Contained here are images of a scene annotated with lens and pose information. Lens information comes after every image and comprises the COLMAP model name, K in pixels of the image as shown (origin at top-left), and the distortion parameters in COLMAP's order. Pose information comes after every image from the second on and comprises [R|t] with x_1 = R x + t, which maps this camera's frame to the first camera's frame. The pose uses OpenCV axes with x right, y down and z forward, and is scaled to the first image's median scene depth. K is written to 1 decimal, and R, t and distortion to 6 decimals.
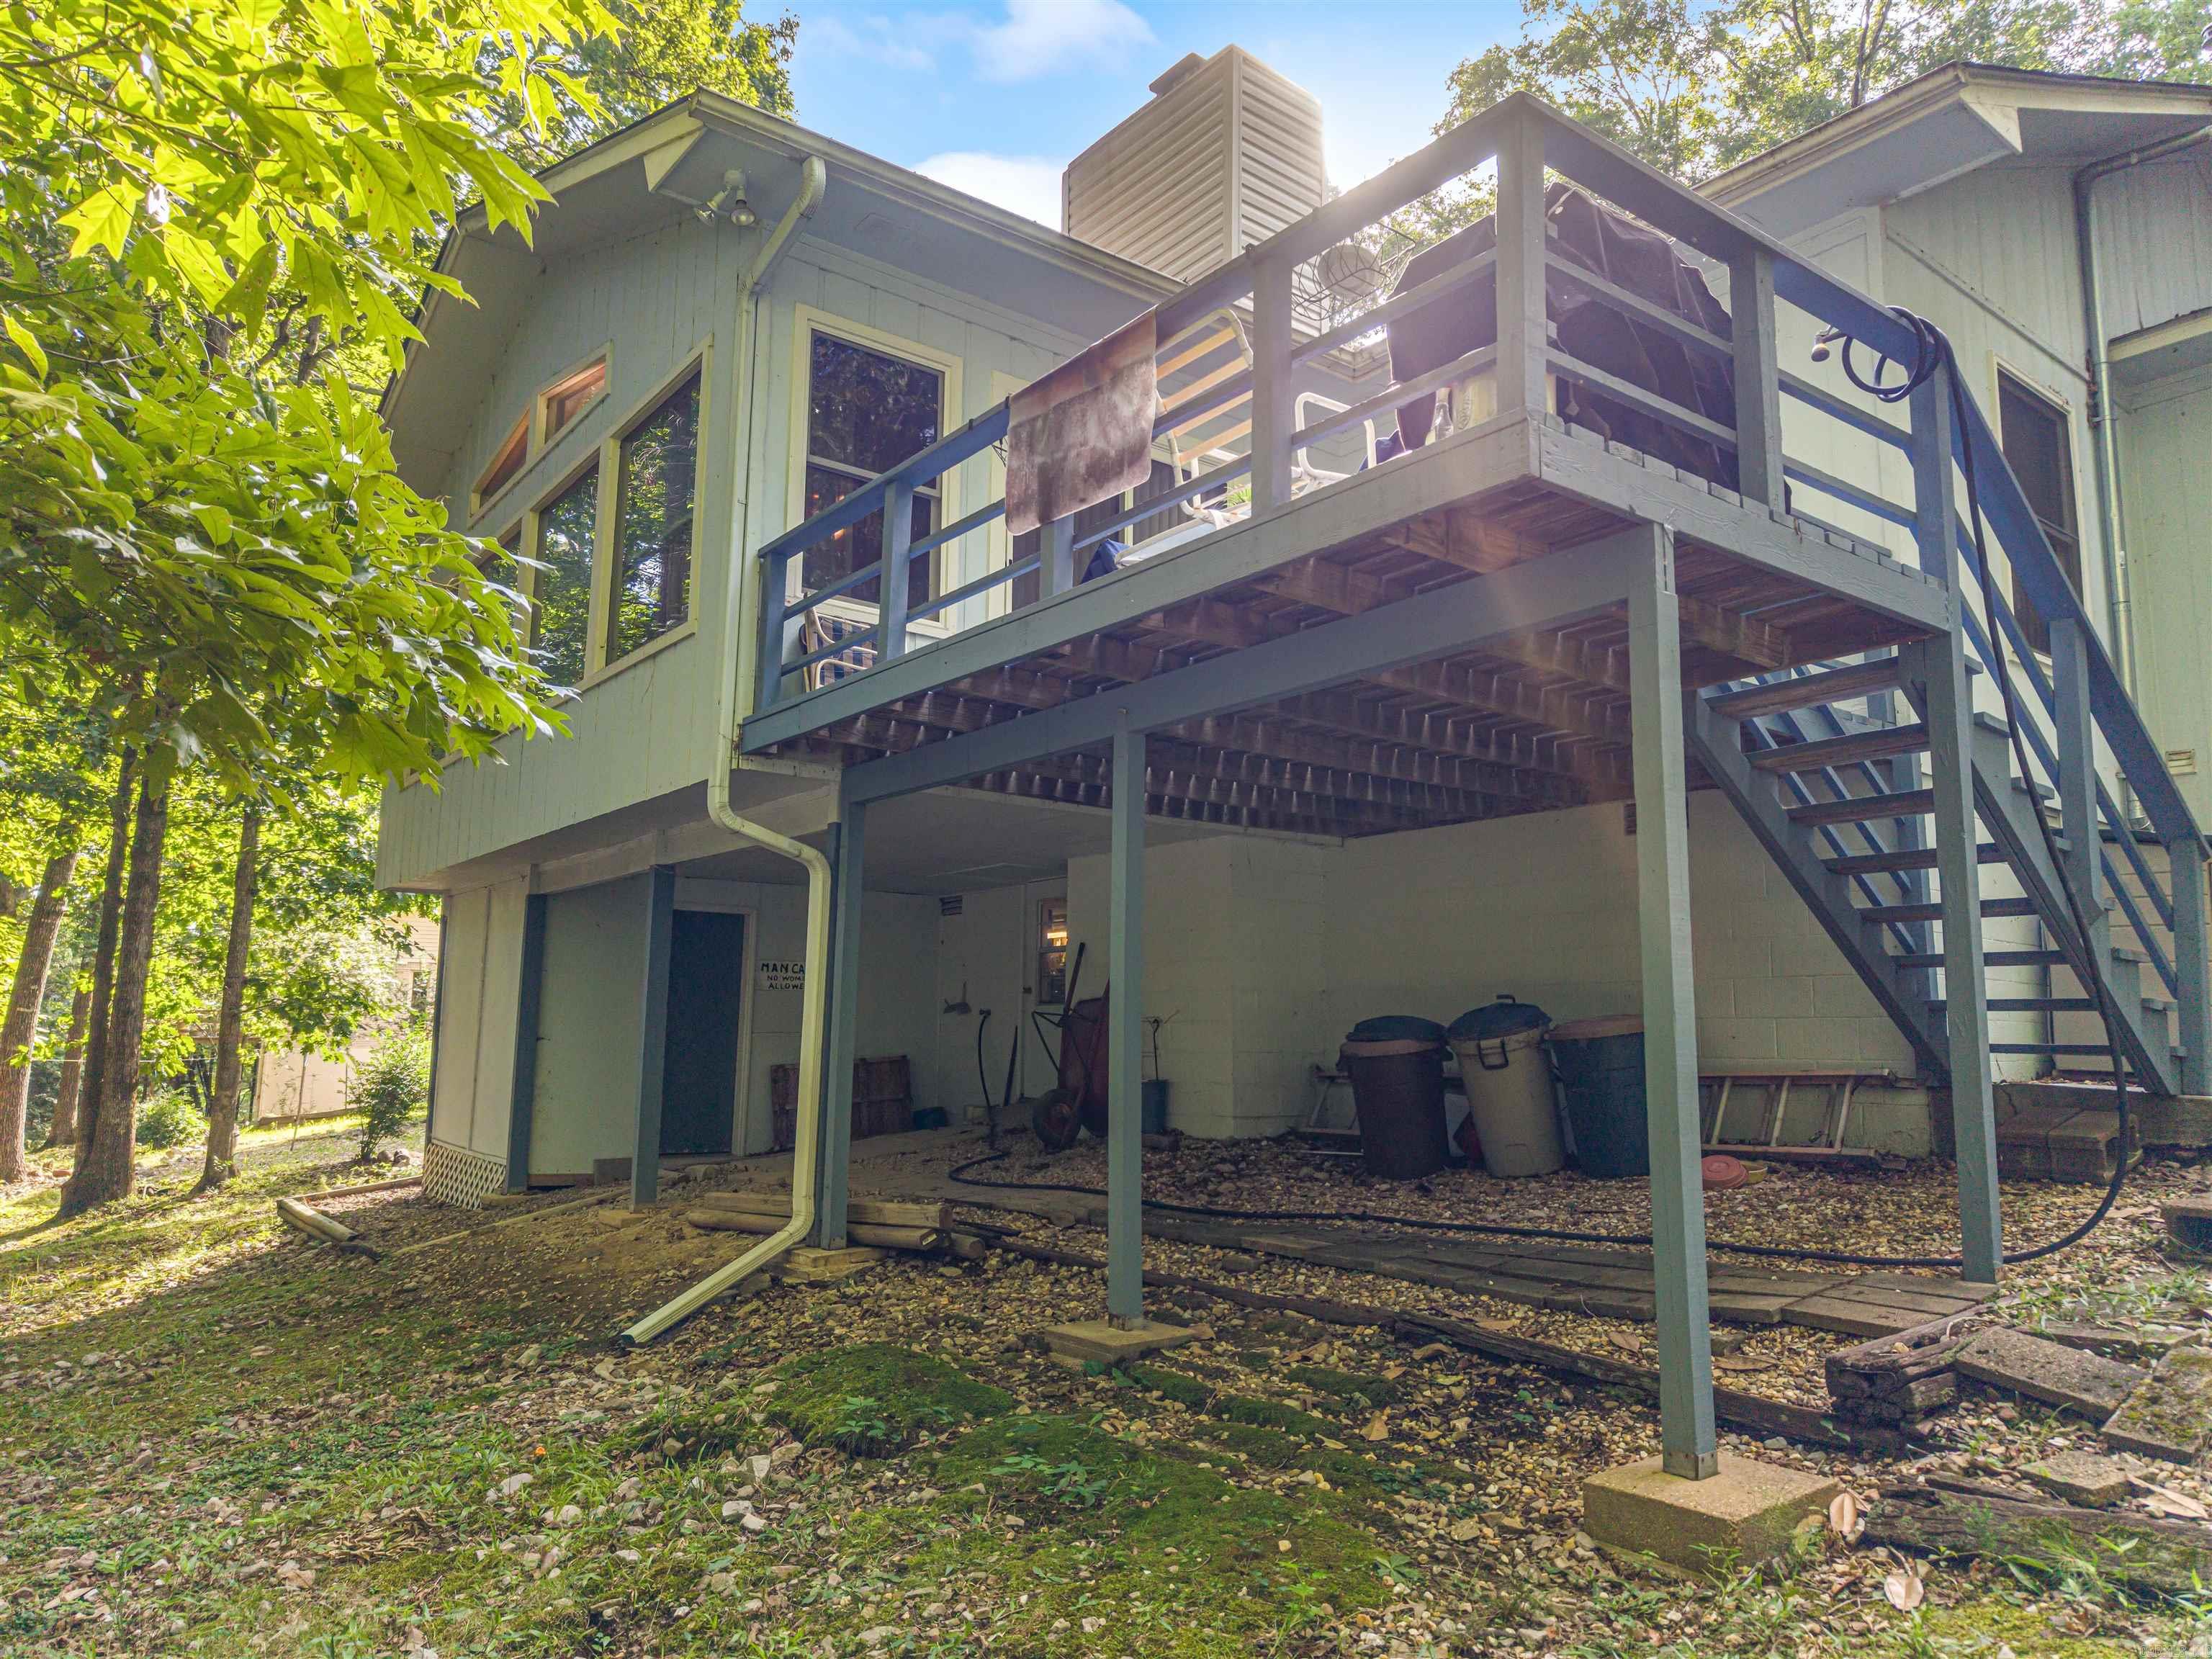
lens RADIAL K [[1490.4, 0, 1102.3], [0, 1490.4, 841.8], [0, 0, 1]] dist [0.024026, -0.027596]
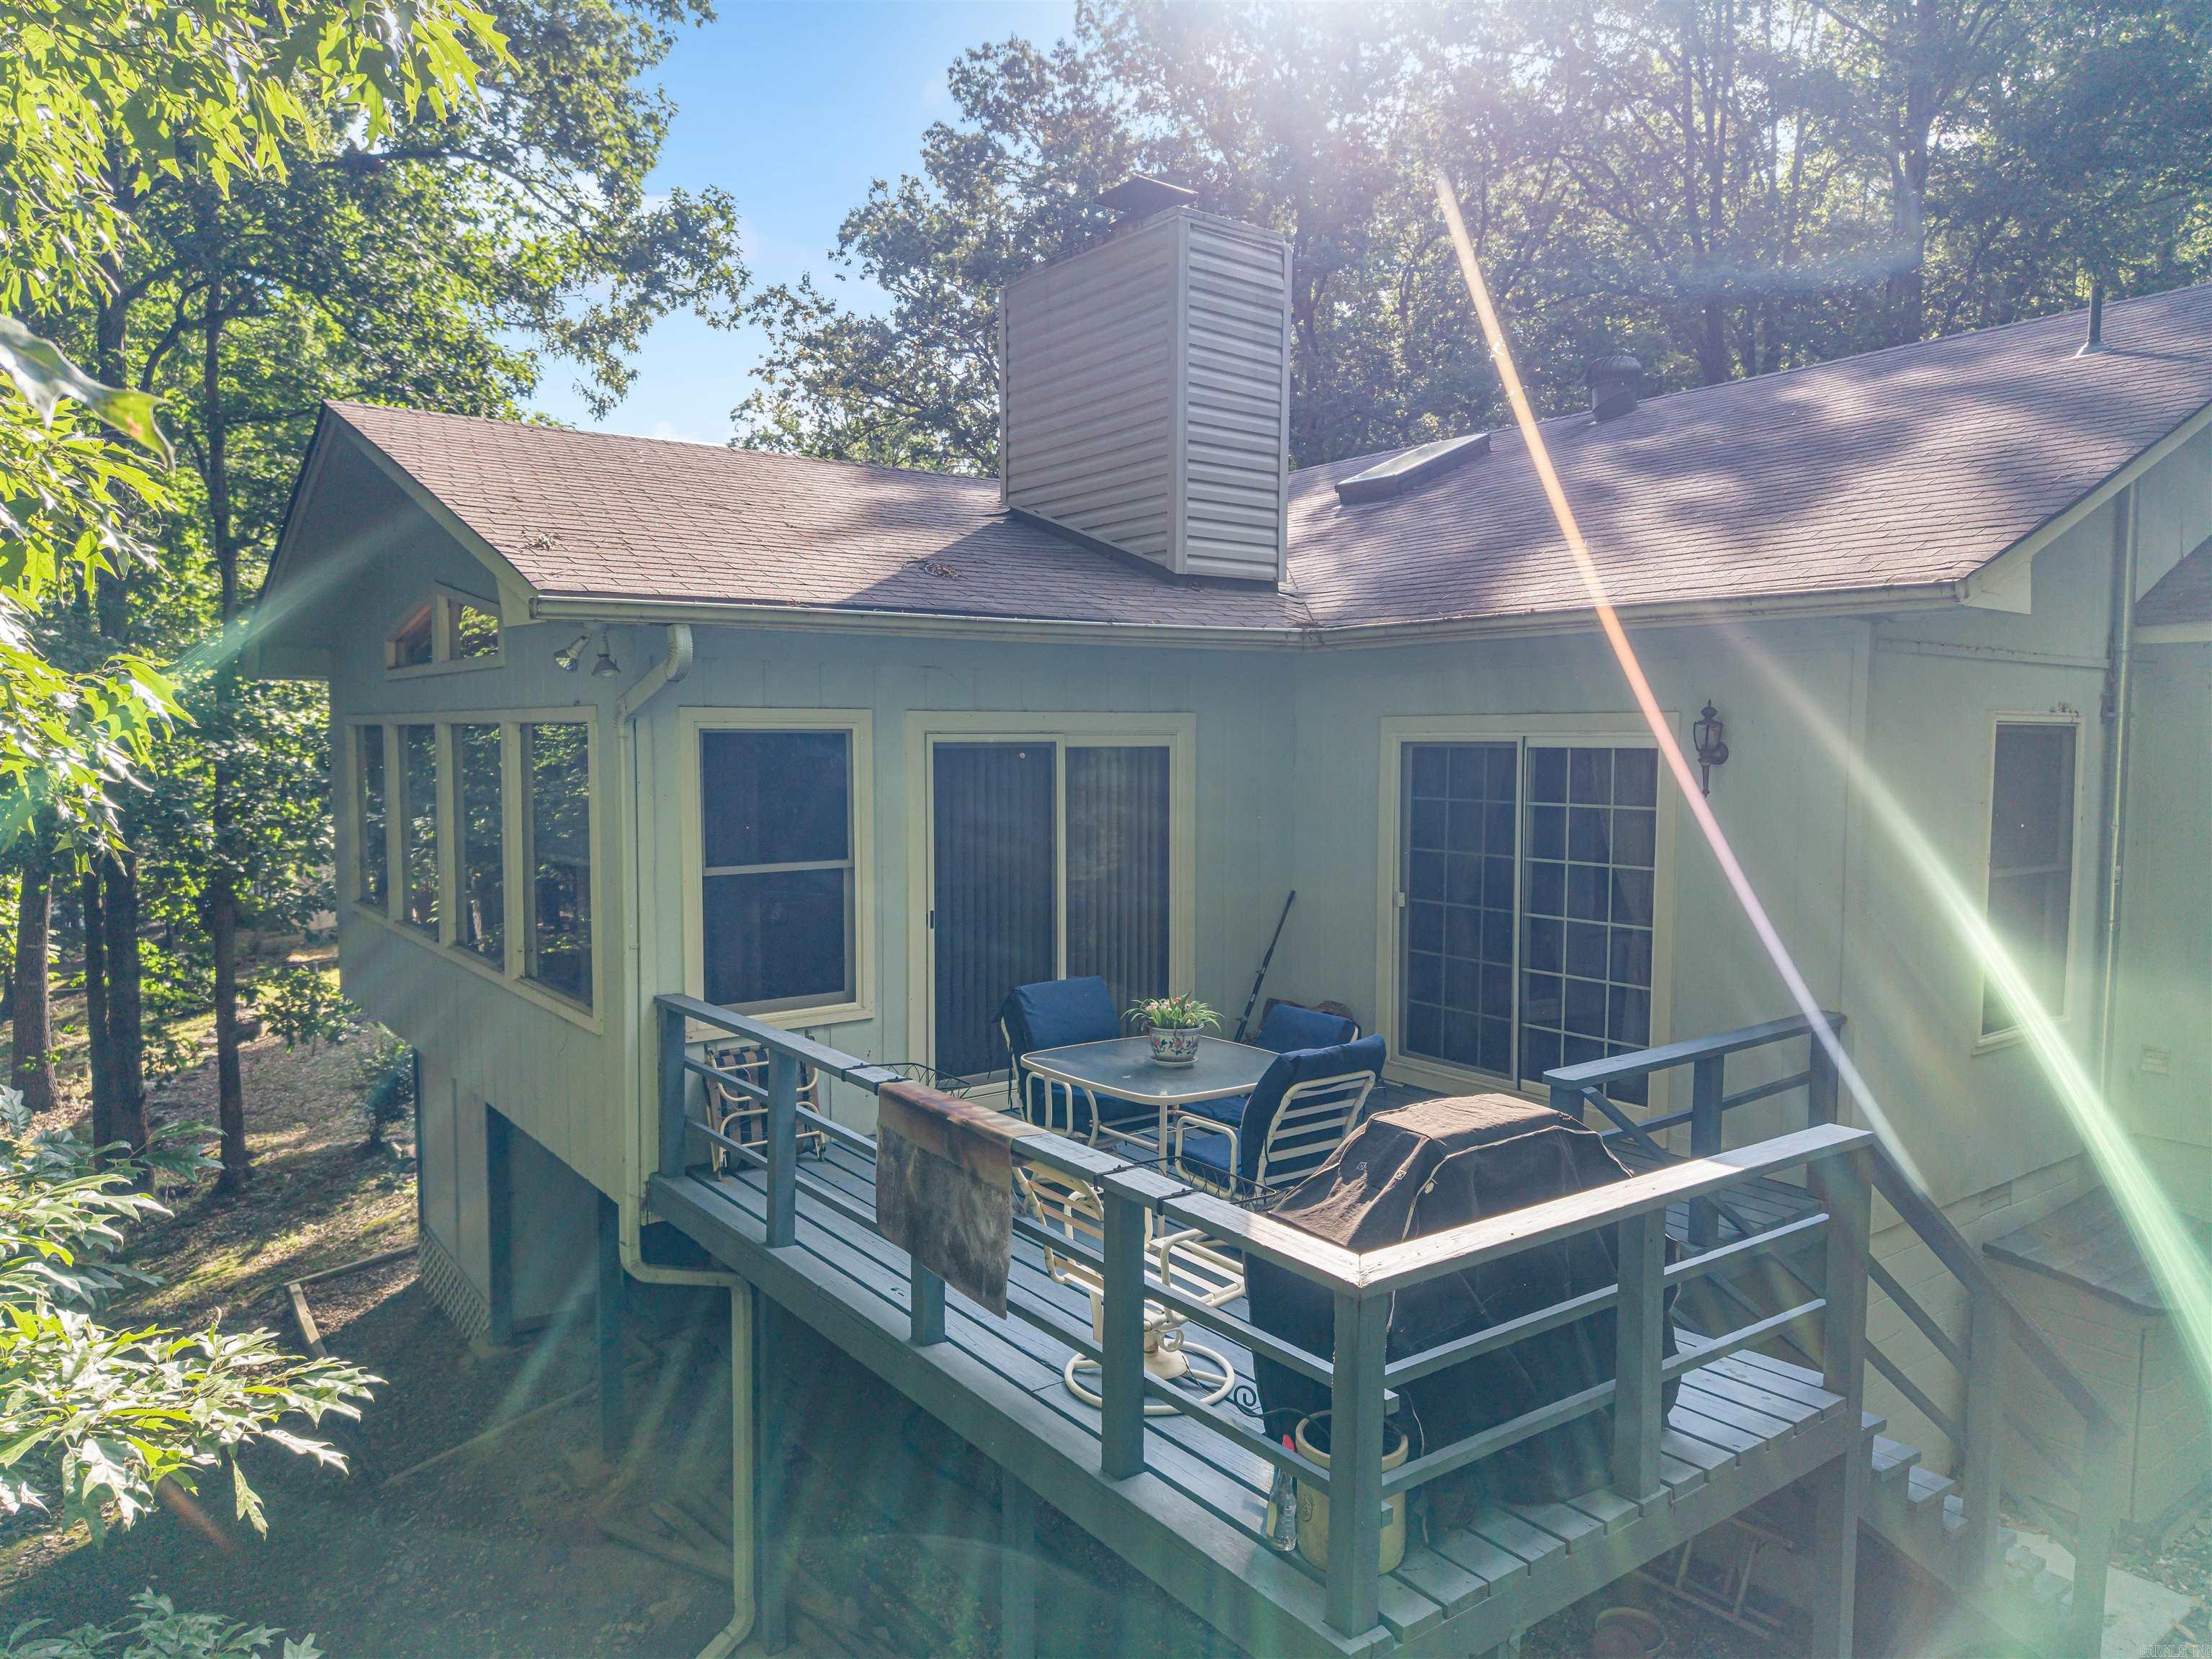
lens RADIAL K [[1490.4, 0, 1110.4], [0, 1490.4, 821.8], [0, 0, 1]] dist [0.024026, -0.027596]
pose [[0.999835, -0.011500, -0.014041, 0.067647], [0.014081, 0.979633, 0.200304, -0.444310], [0.011451, -0.200468, 0.979633, 0.085119]]
